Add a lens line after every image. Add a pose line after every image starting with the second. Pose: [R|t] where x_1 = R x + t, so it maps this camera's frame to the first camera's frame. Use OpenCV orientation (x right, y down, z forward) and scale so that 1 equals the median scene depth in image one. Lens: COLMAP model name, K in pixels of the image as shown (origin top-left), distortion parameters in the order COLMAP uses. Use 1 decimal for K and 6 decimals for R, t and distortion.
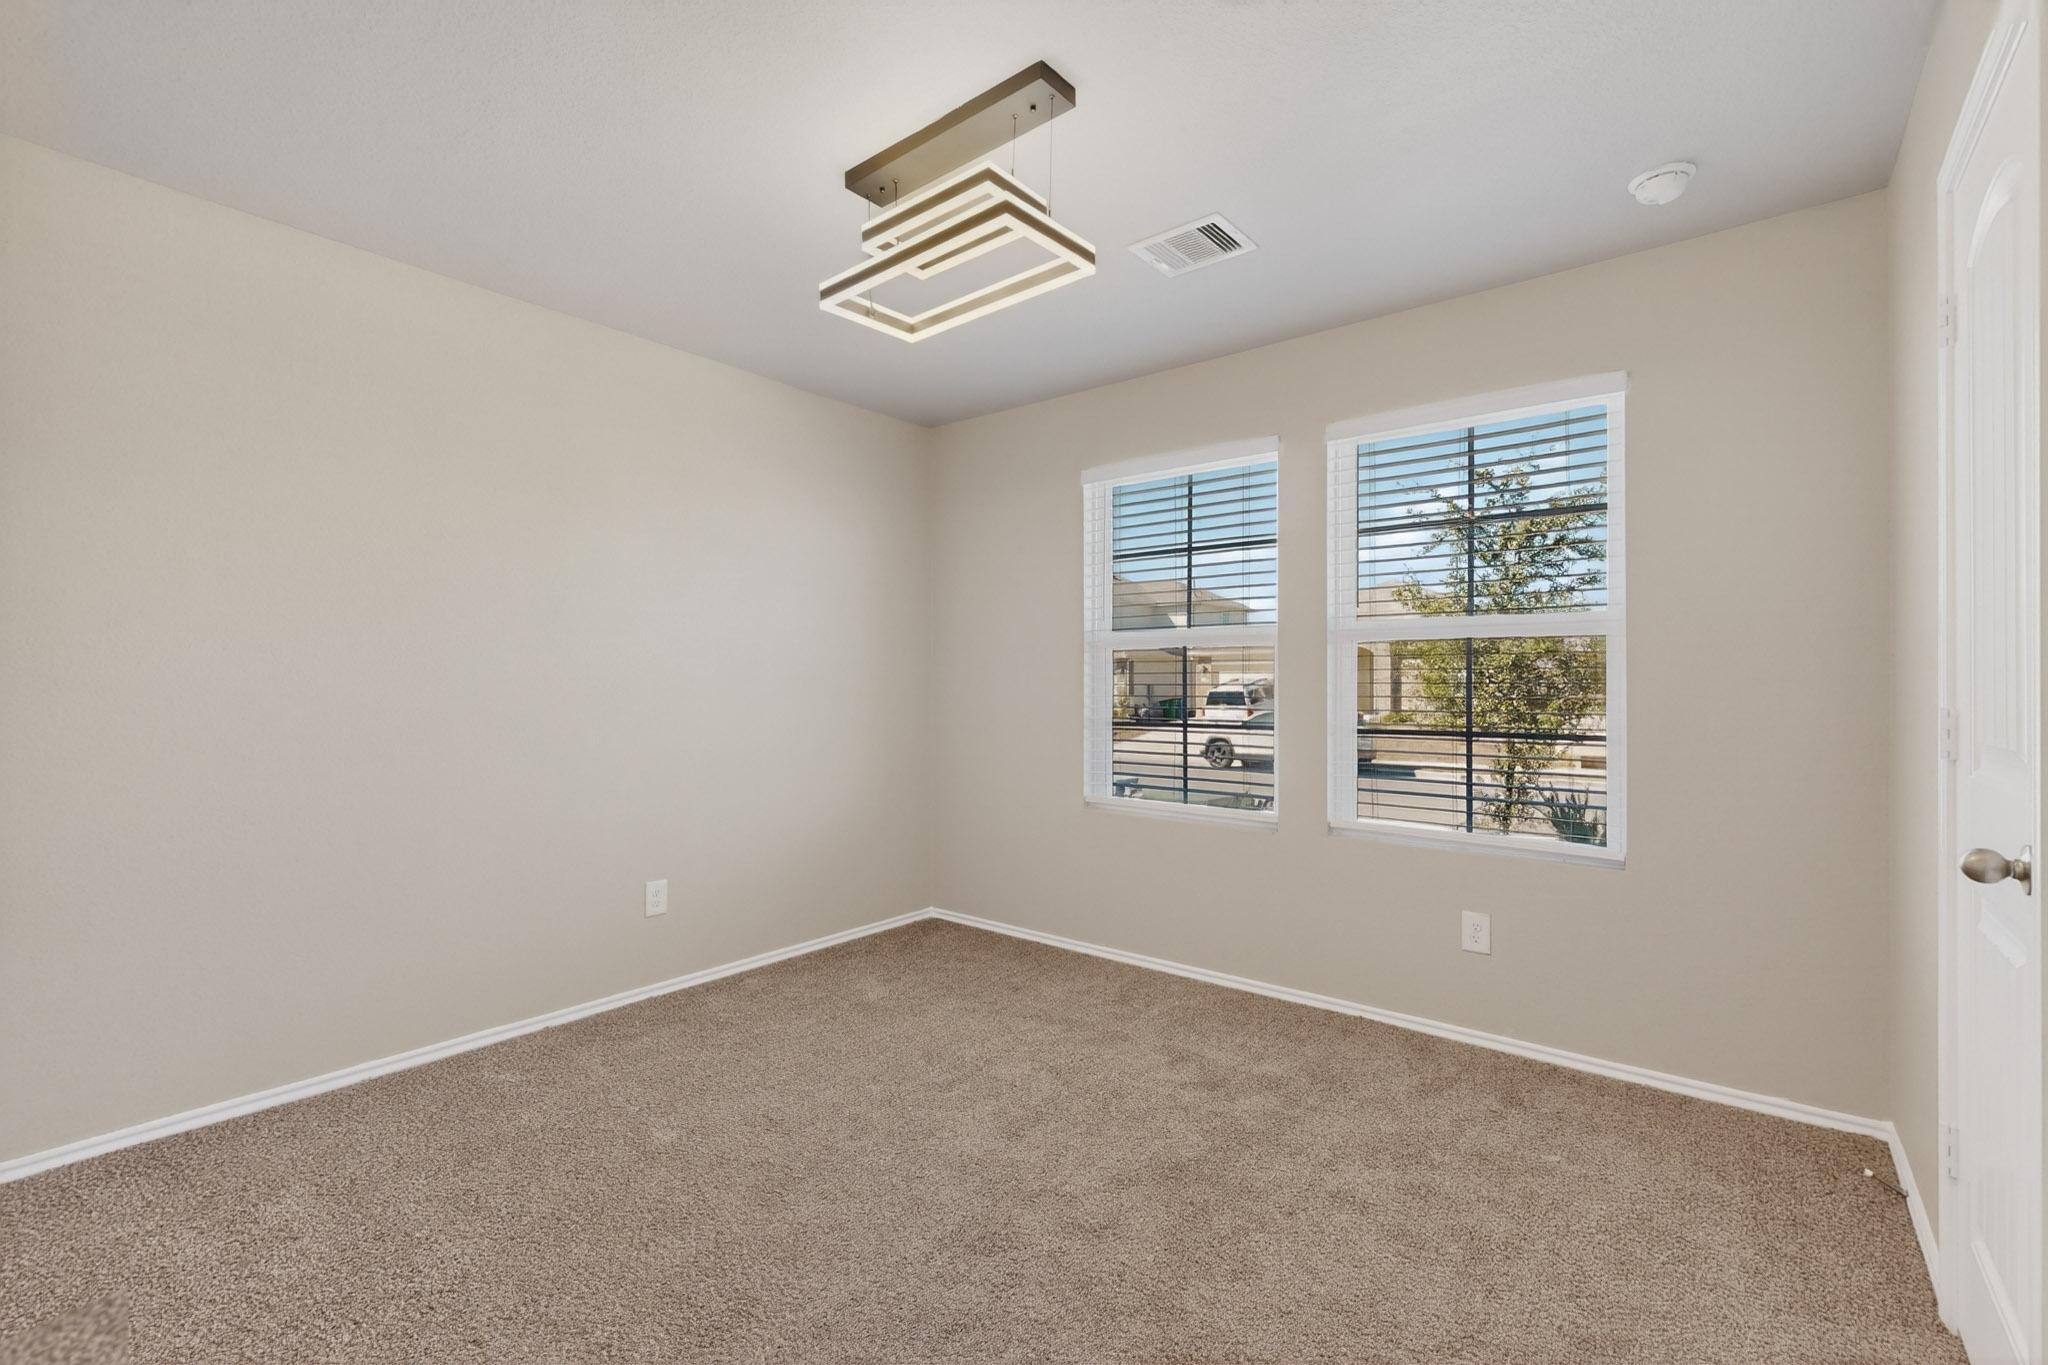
lens RADIAL K [[896.7, 0, 1016.1], [0, 896.7, 681.4], [0, 0, 1]] dist [0.002536, -0.001504]
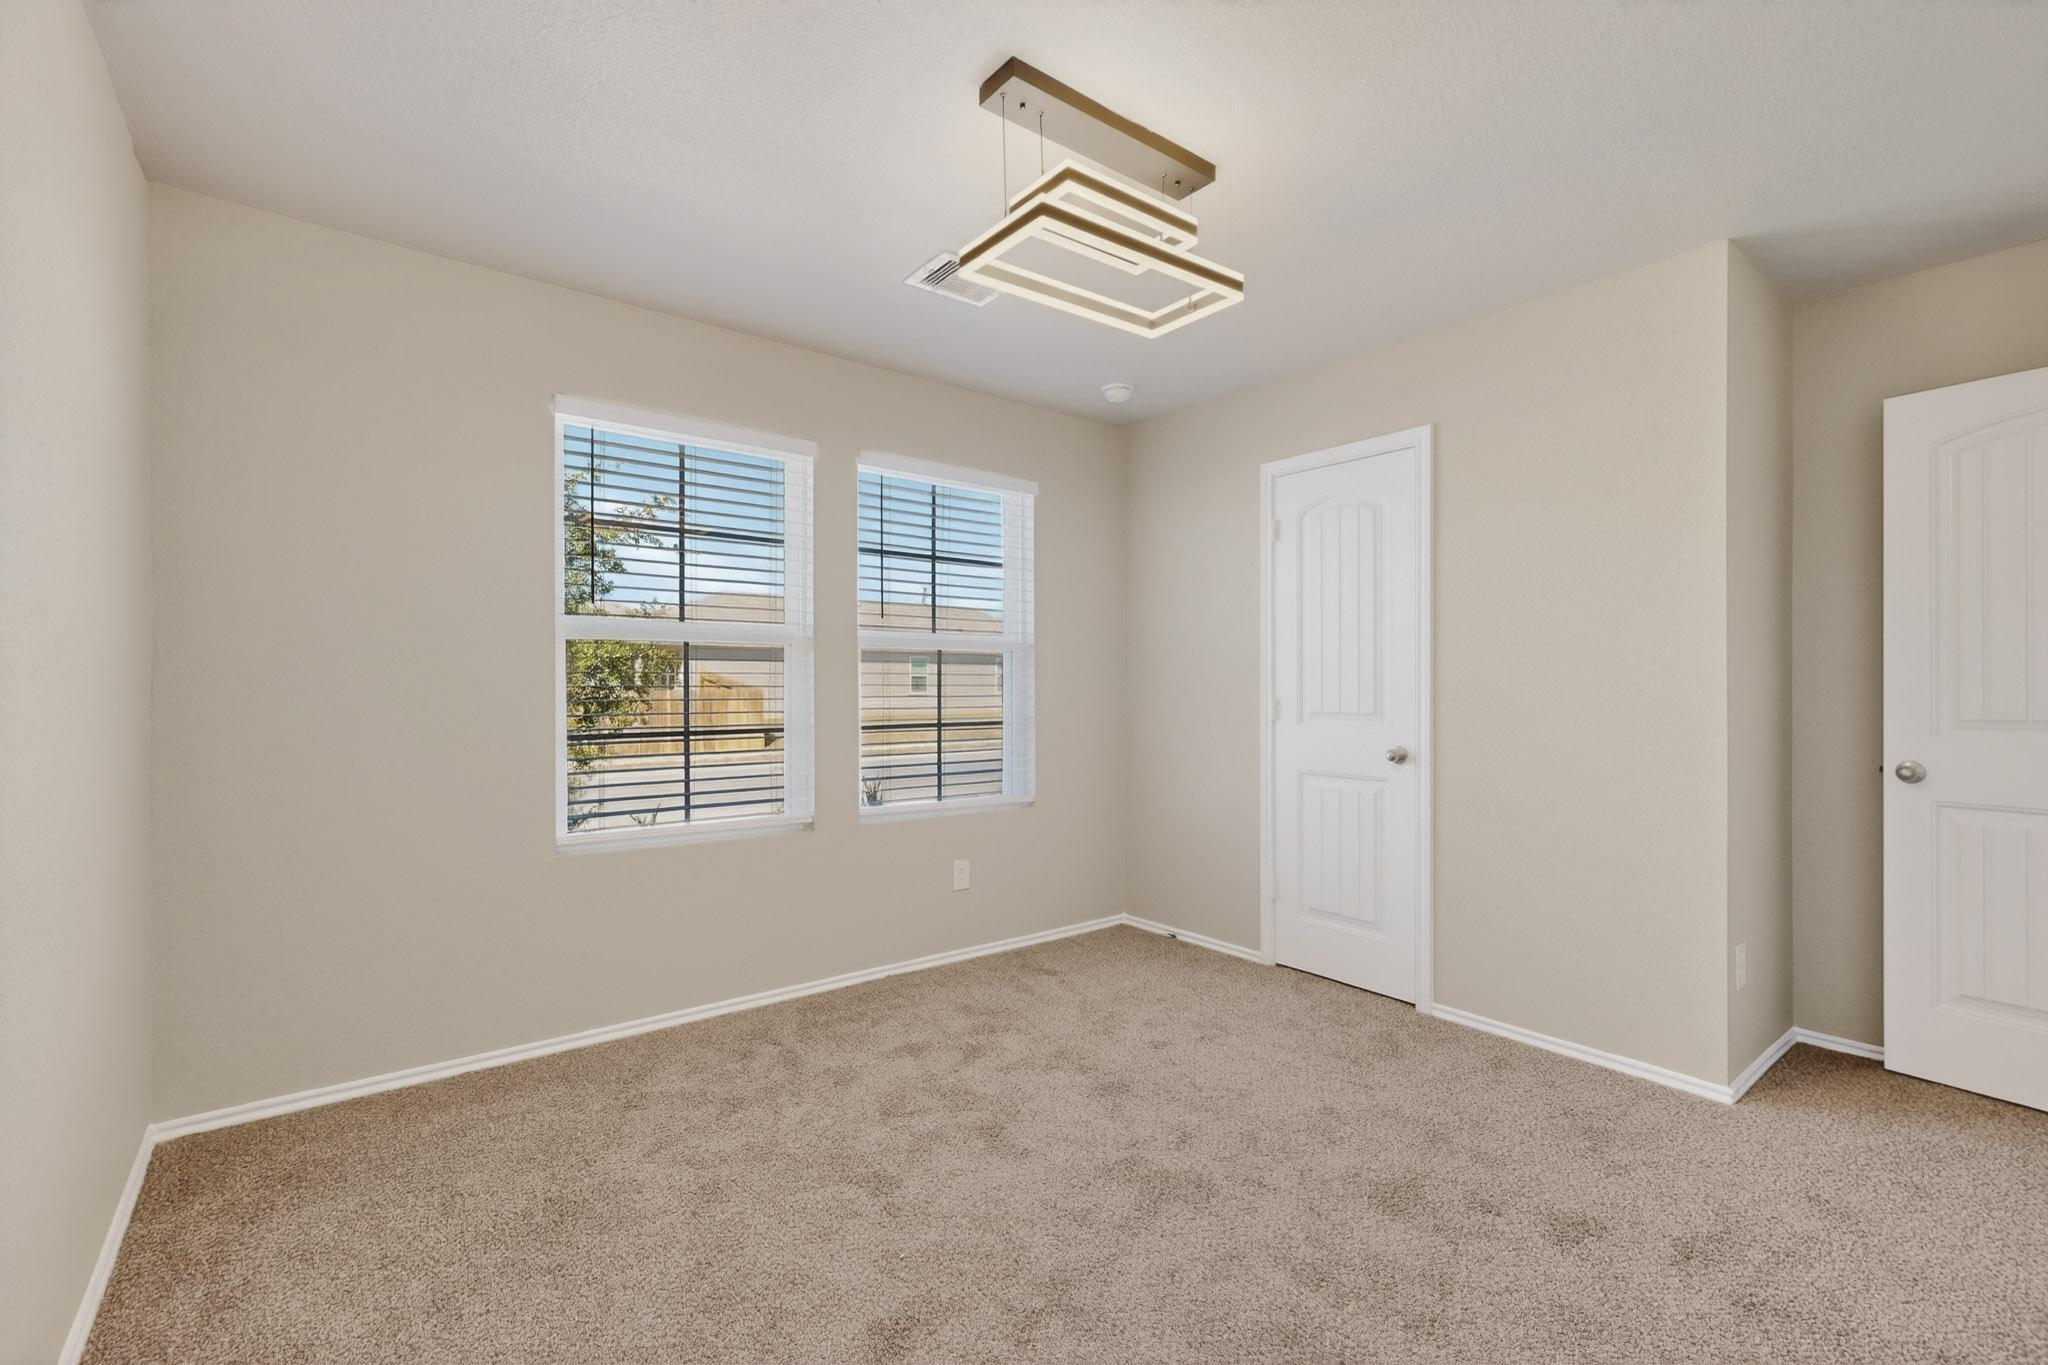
lens RADIAL K [[896.7, 0, 1027.2], [0, 896.7, 680.7], [0, 0, 1]] dist [0.002536, -0.001504]
pose [[0.210705, 0.006149, 0.977530, -0.787153], [-0.002588, 0.999980, -0.005733, 0.003189], [-0.977546, -0.001322, 0.210717, 0.657001]]
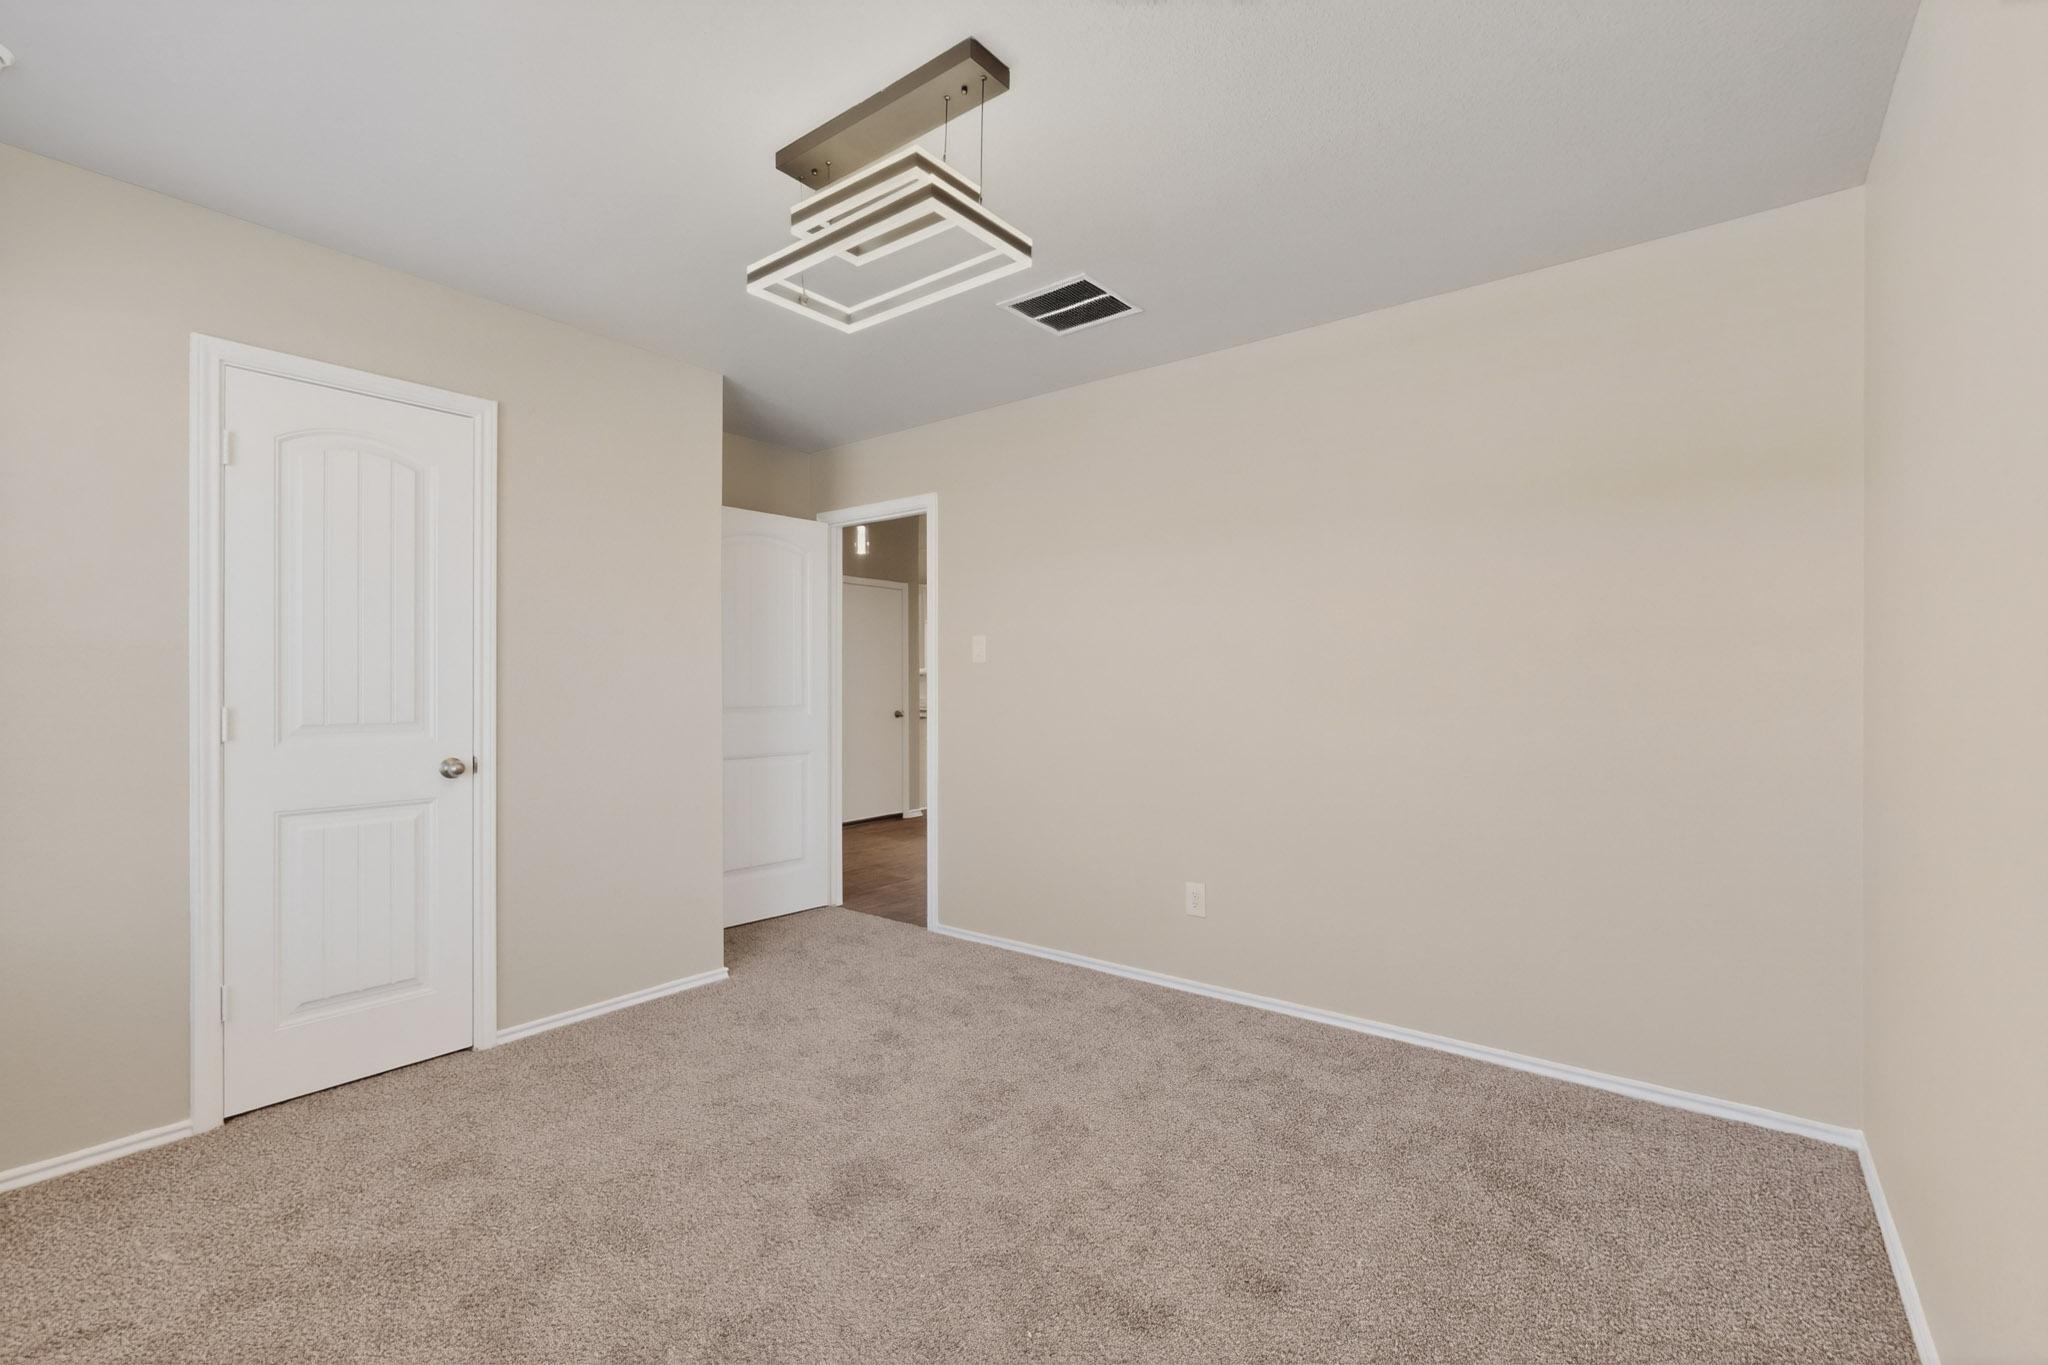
lens RADIAL K [[896.7, 0, 1018.2], [0, 896.7, 679.9], [0, 0, 1]] dist [0.002536, -0.001504]
pose [[-0.999278, 0.000399, -0.037979, -0.039316], [0.000526, 0.999994, -0.003332, -0.004076], [0.037978, -0.003350, -0.999273, 1.581077]]
